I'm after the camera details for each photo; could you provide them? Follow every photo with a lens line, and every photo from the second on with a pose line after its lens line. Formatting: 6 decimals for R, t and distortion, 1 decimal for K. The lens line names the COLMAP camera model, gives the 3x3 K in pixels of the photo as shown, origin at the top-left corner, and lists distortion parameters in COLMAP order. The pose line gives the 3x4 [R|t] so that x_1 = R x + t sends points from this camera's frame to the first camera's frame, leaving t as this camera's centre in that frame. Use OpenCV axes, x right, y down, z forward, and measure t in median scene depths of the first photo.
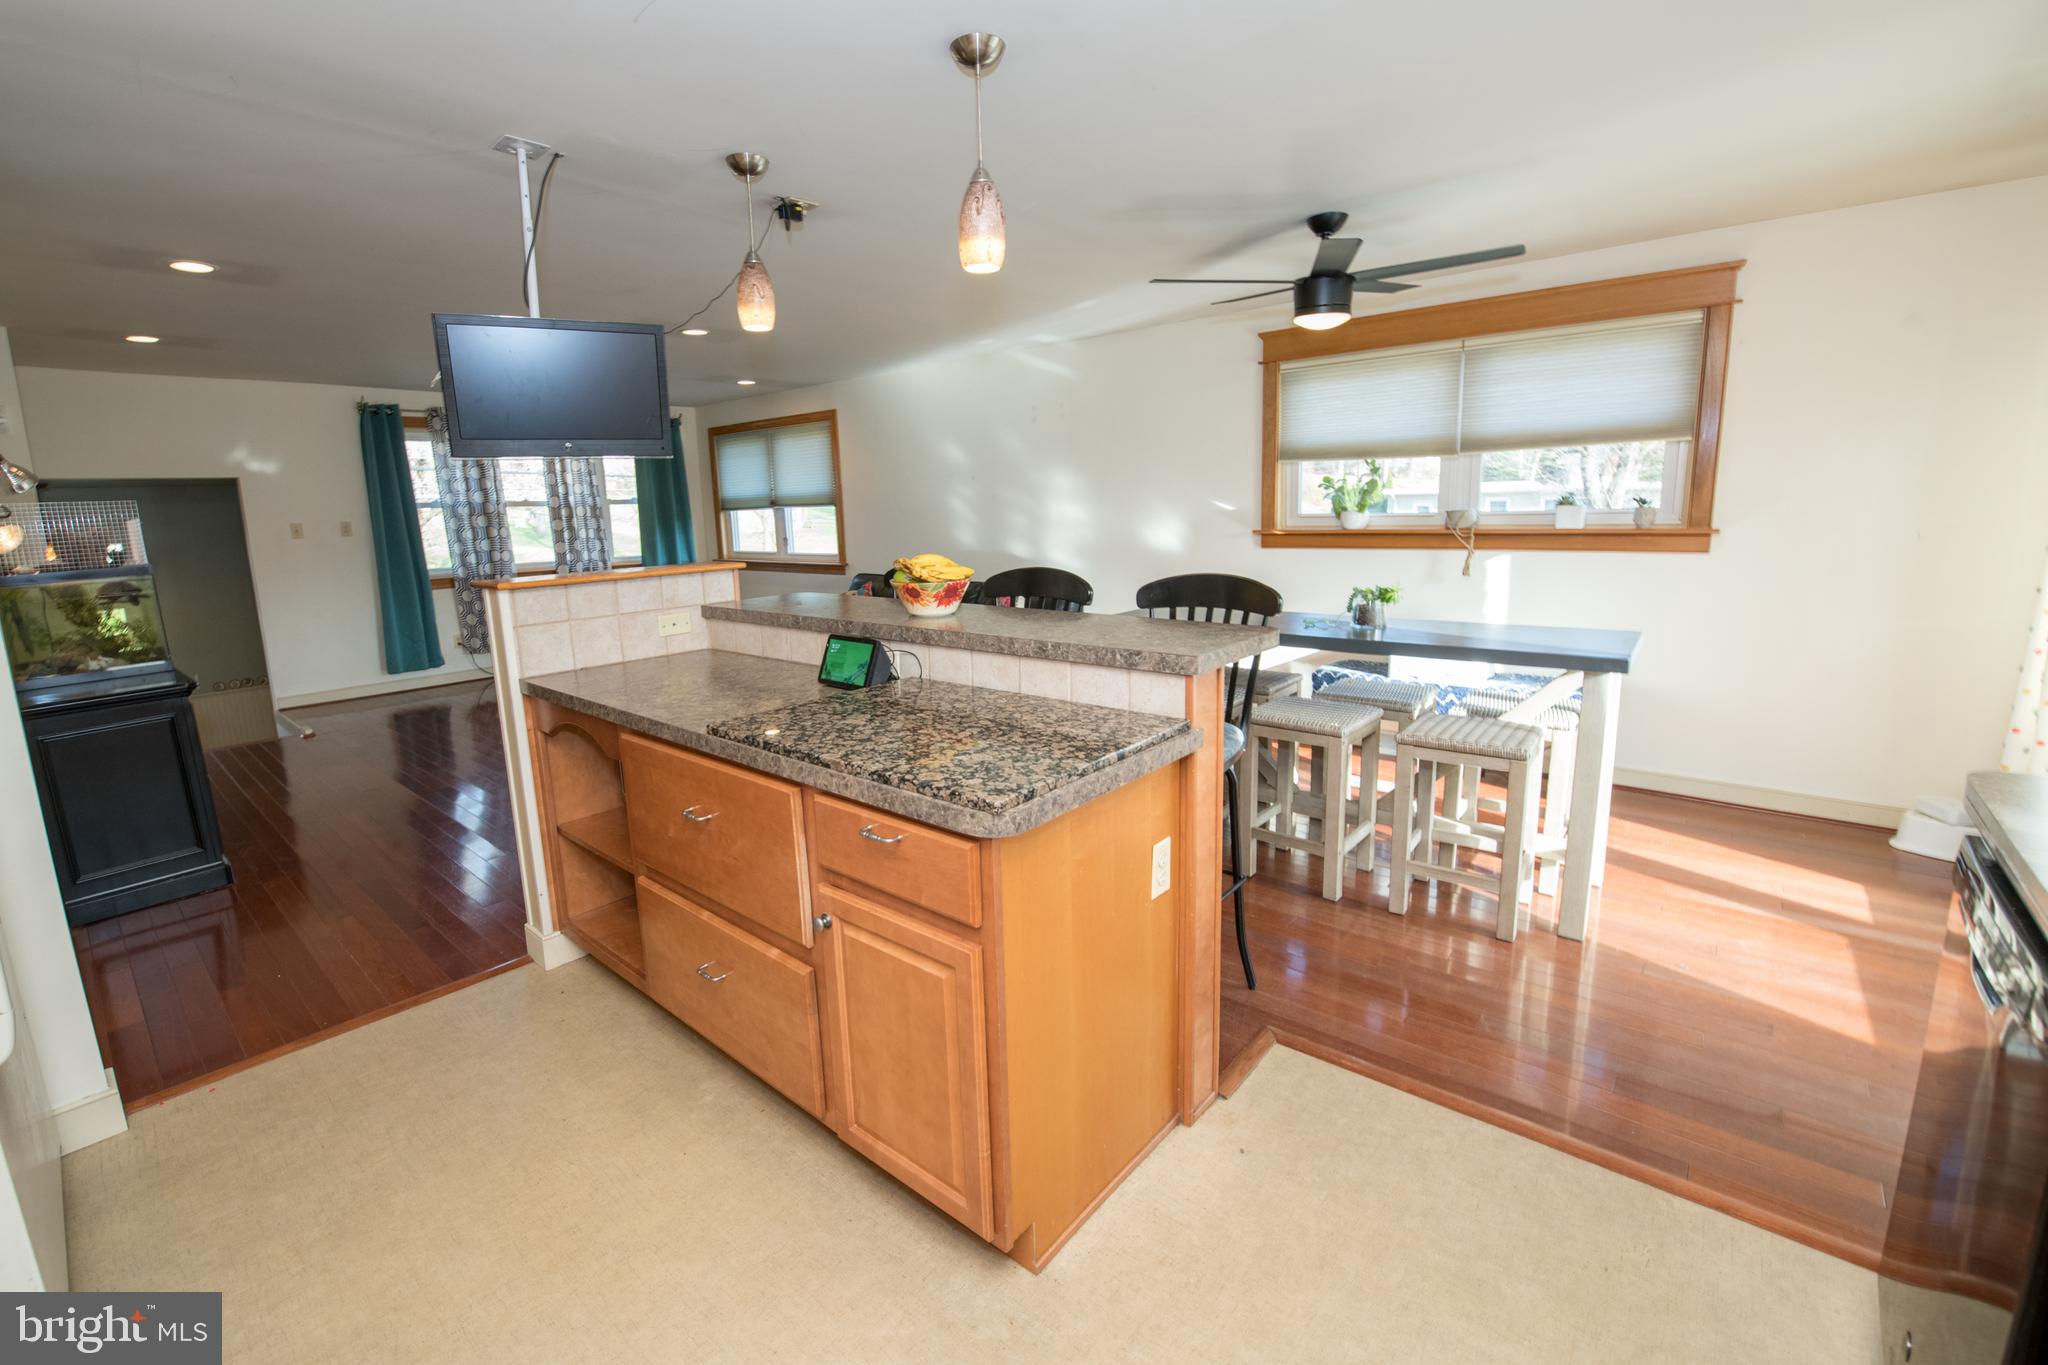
lens RADIAL K [[857.3, 0, 1027.3], [0, 857.3, 632.6], [0, 0, 1]] dist [-0.019126, -0.000538]
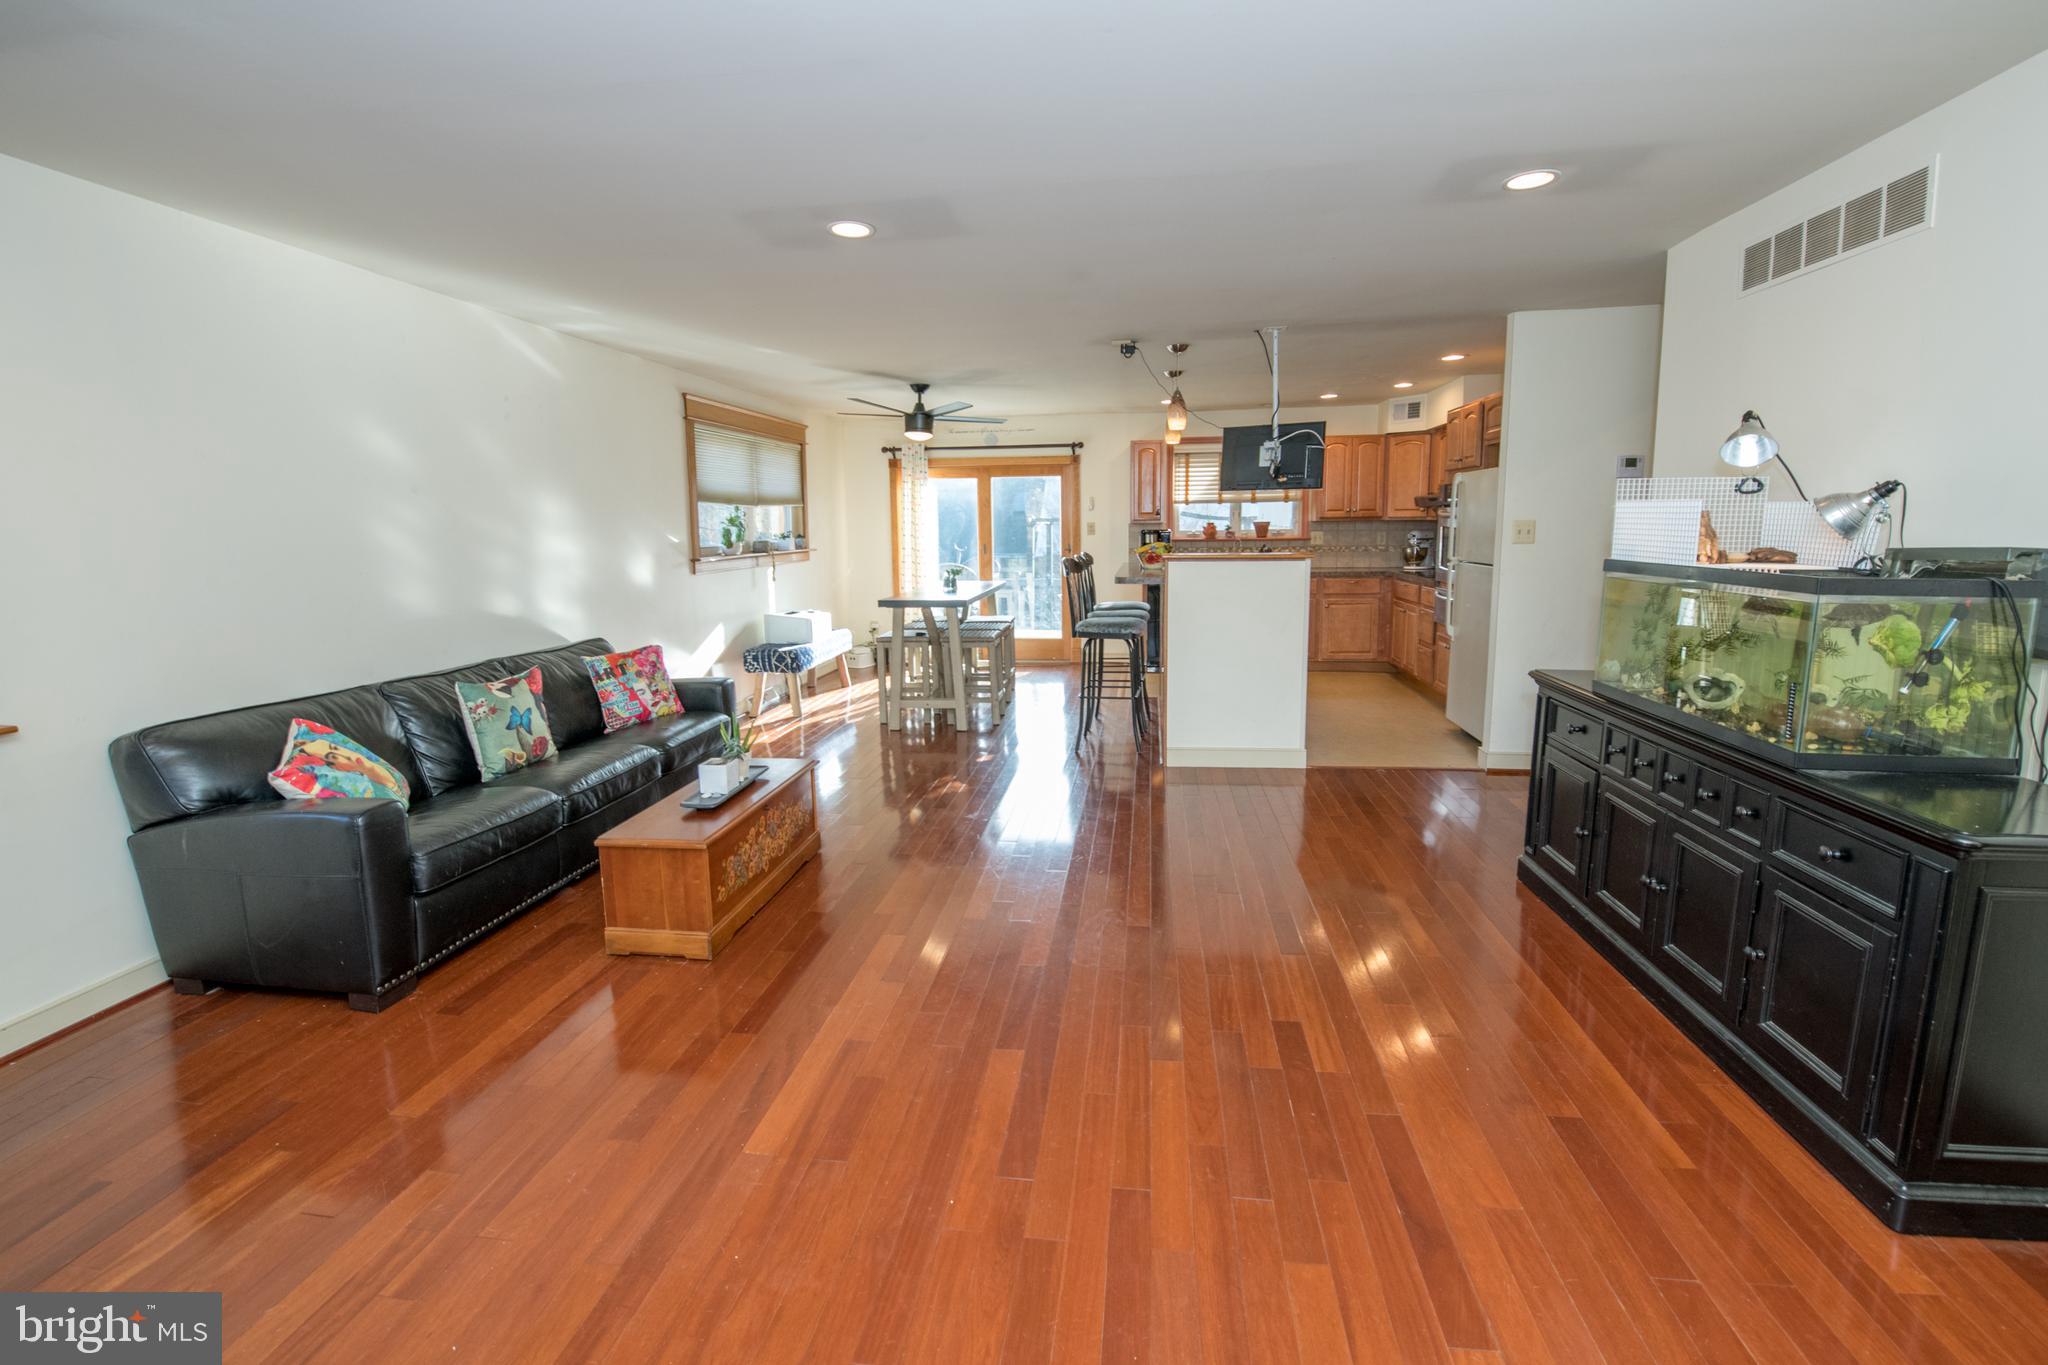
lens RADIAL K [[867.9, 0, 1028.4], [0, 867.9, 643.5], [0, 0, 1]] dist [-0.021881, -0.000442]
pose [[-0.534213, -0.081424, 0.841419, -1.248076], [0.156330, 0.968667, 0.192991, -0.210045], [-0.830769, 0.234638, -0.504745, 1.580766]]
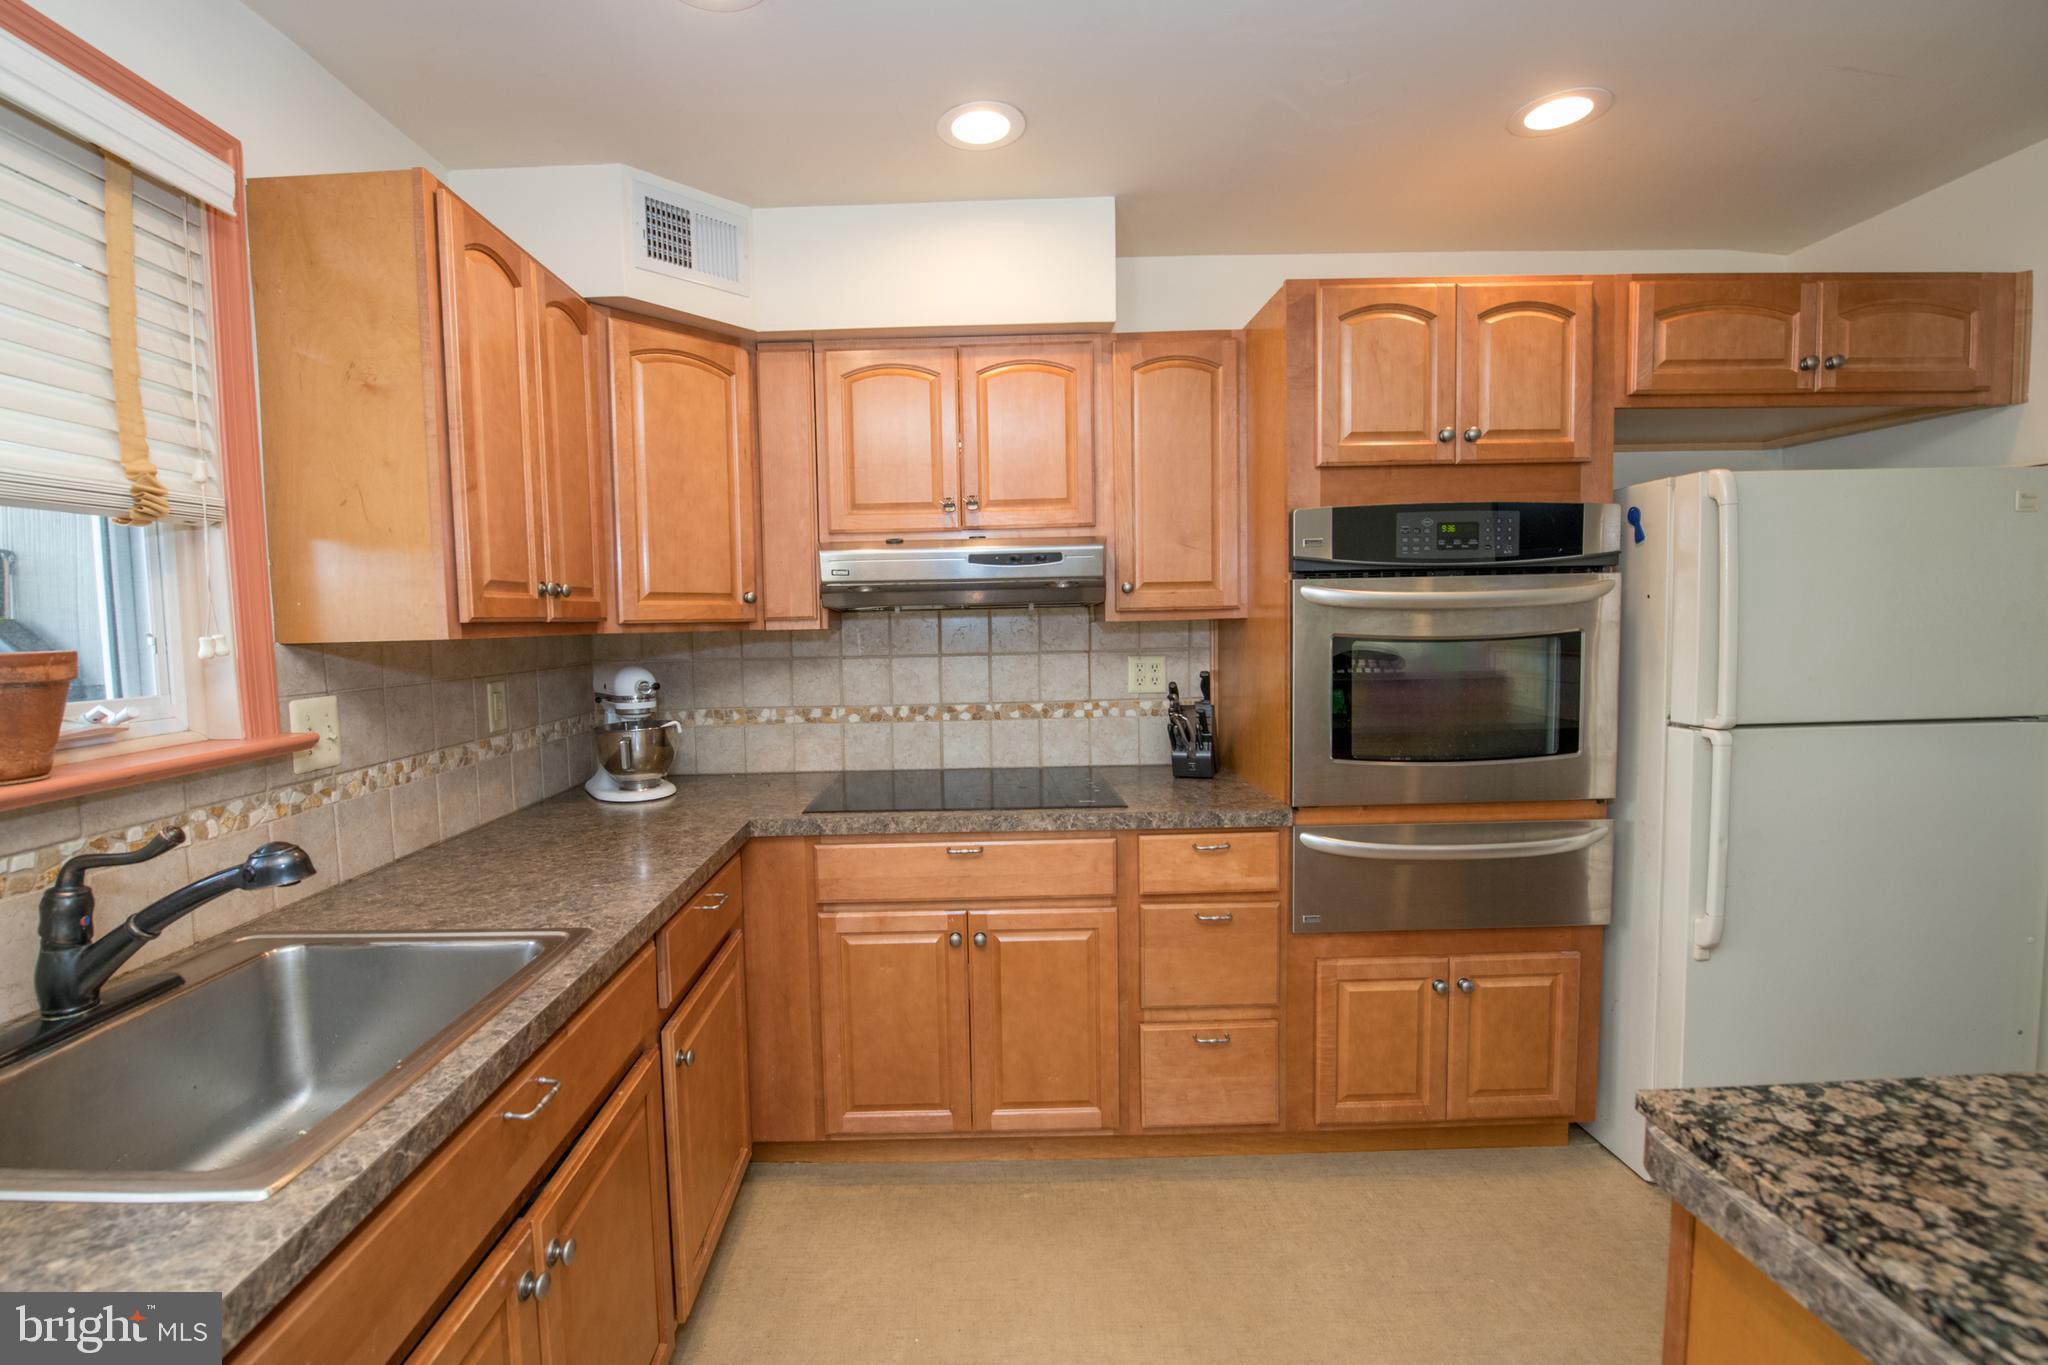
lens RADIAL K [[870.6, 0, 967.4], [0, 870.6, 677.5], [0, 0, 1]] dist [-0.016273, -0.000170]
pose [[-0.767383, 0.088613, -0.635036, 0.210867], [-0.051388, 0.978719, 0.198669, -0.057796], [0.639126, 0.185089, -0.746499, 0.329732]]
